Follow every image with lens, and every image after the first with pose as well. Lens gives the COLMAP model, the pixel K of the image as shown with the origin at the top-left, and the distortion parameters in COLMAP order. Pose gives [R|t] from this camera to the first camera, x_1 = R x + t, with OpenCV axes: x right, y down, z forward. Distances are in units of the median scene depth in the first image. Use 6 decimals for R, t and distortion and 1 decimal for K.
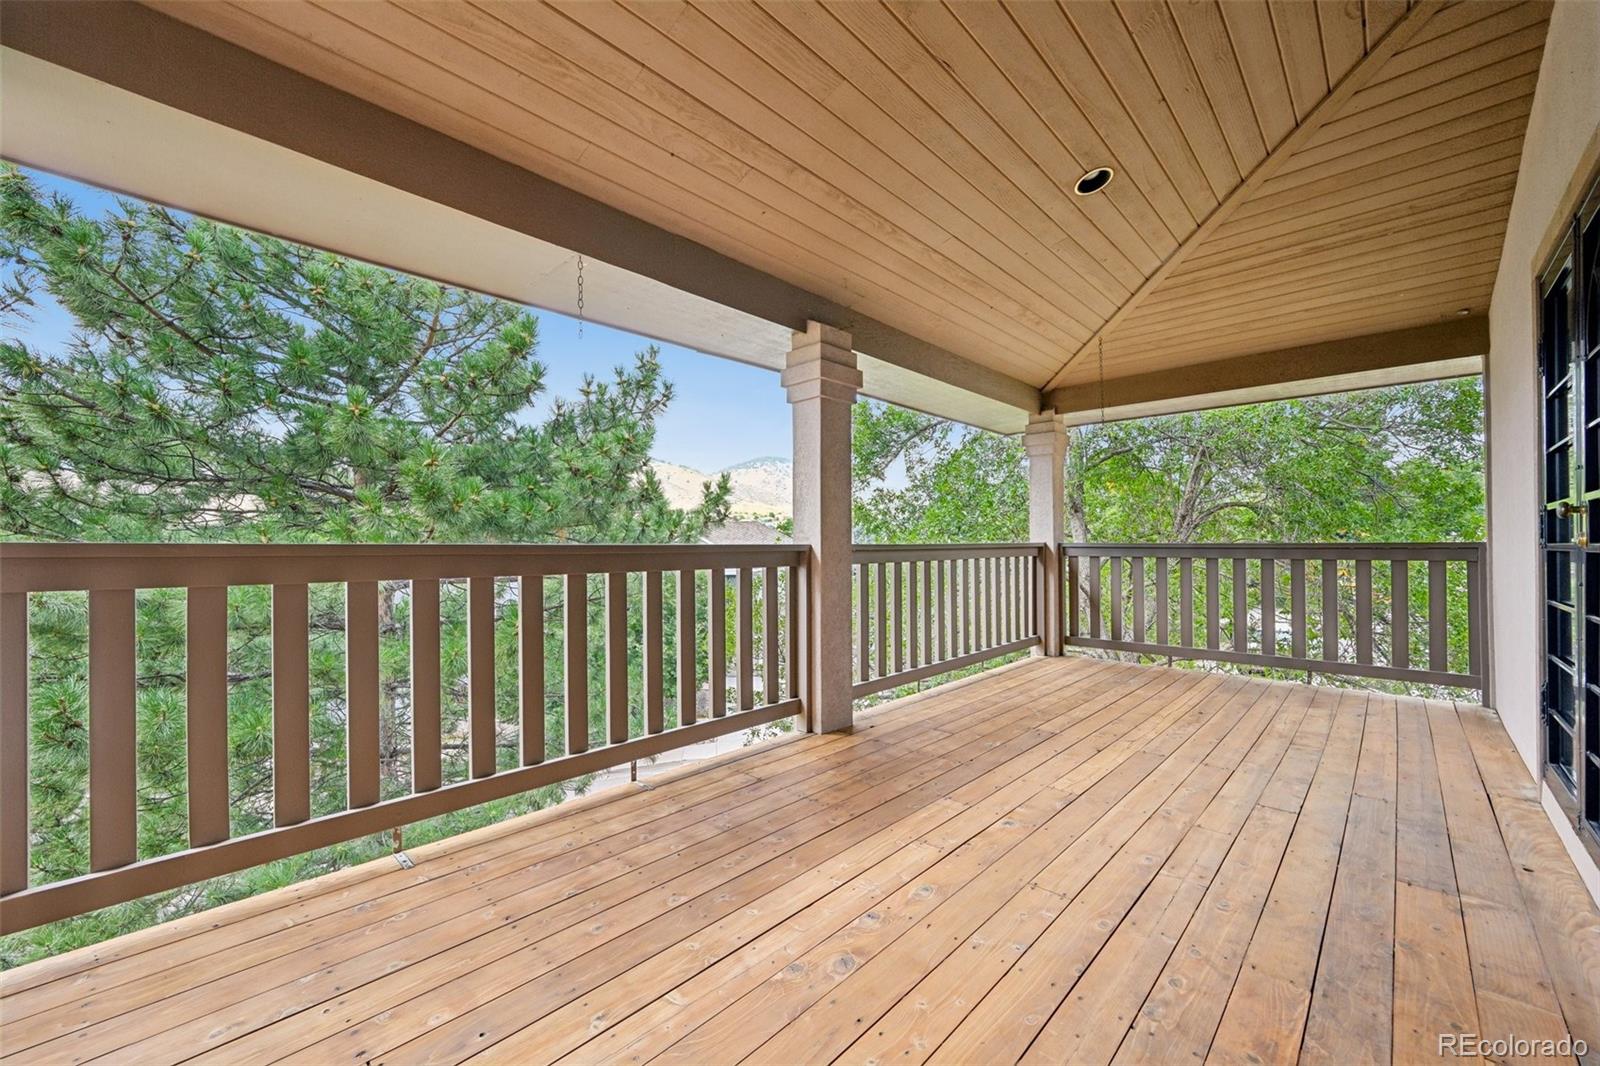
lens RADIAL K [[629.4, 0, 797.1], [0, 629.4, 534.7], [0, 0, 1]] dist [-0.000473, 0.000218]
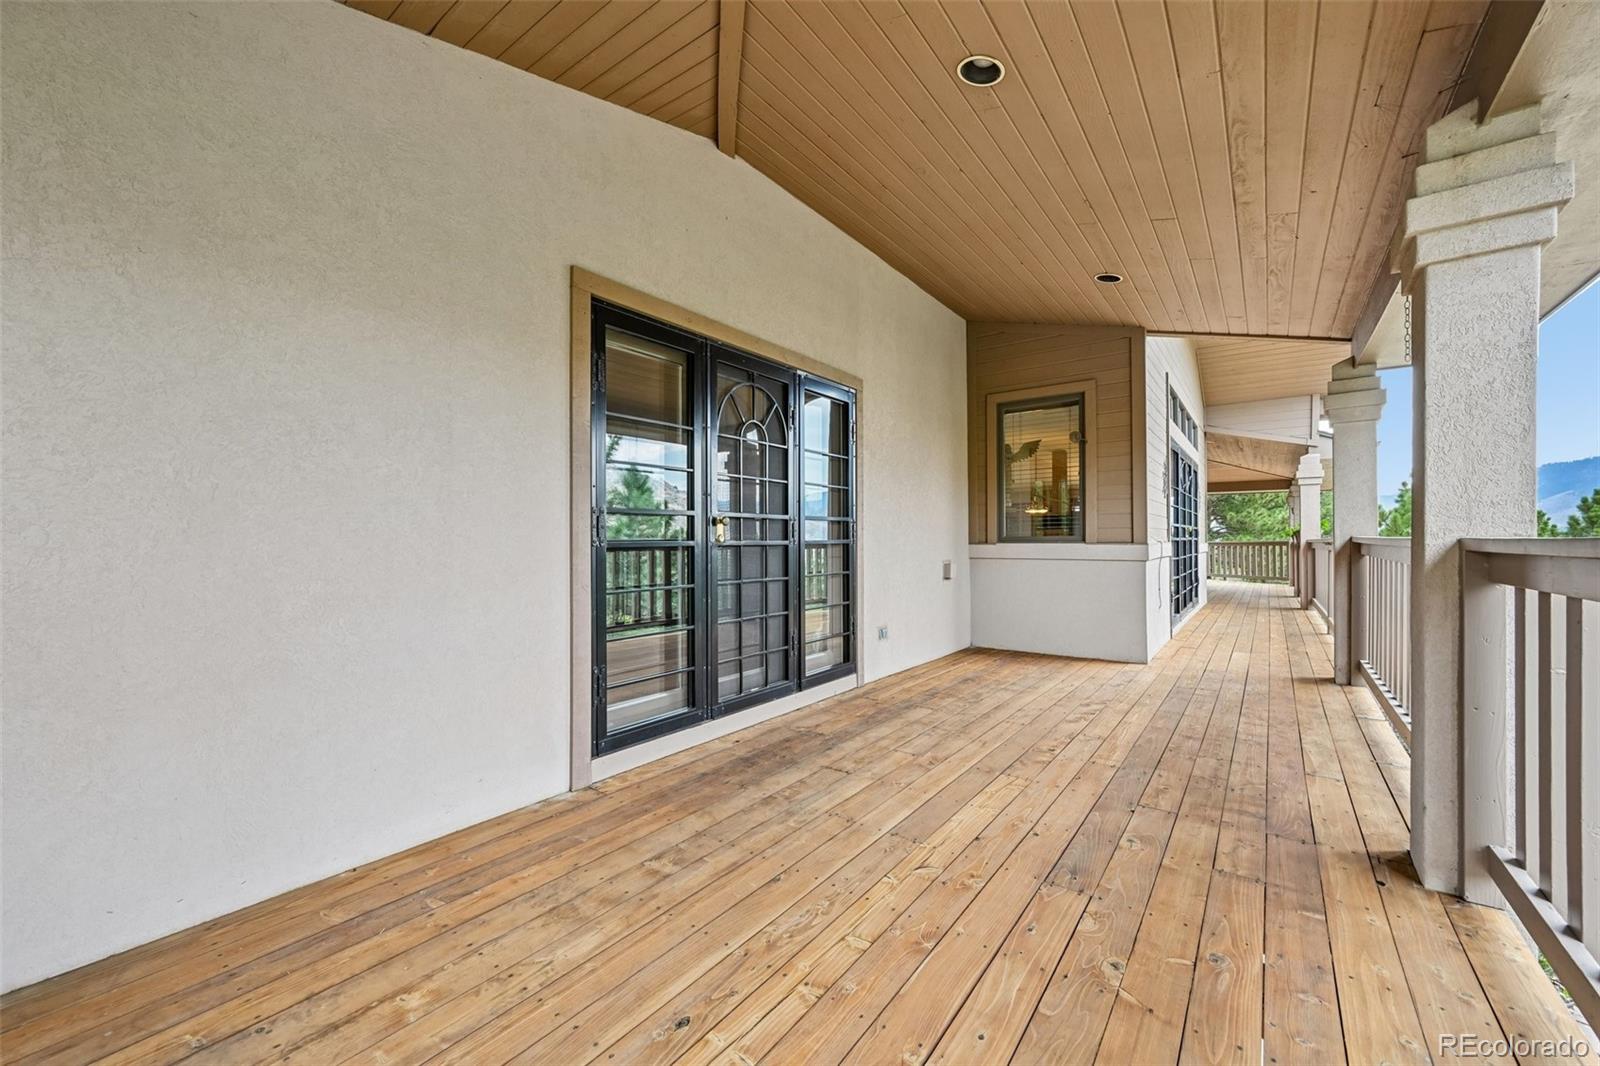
lens RADIAL K [[629.4, 0, 802.6], [0, 629.4, 545.9], [0, 0, 1]] dist [-0.000473, 0.000218]
pose [[-0.991923, 0.006714, -0.126661, 0.833330], [0.007540, 0.999953, -0.006036, 0.027321], [0.126615, -0.006943, -0.991928, 1.835871]]
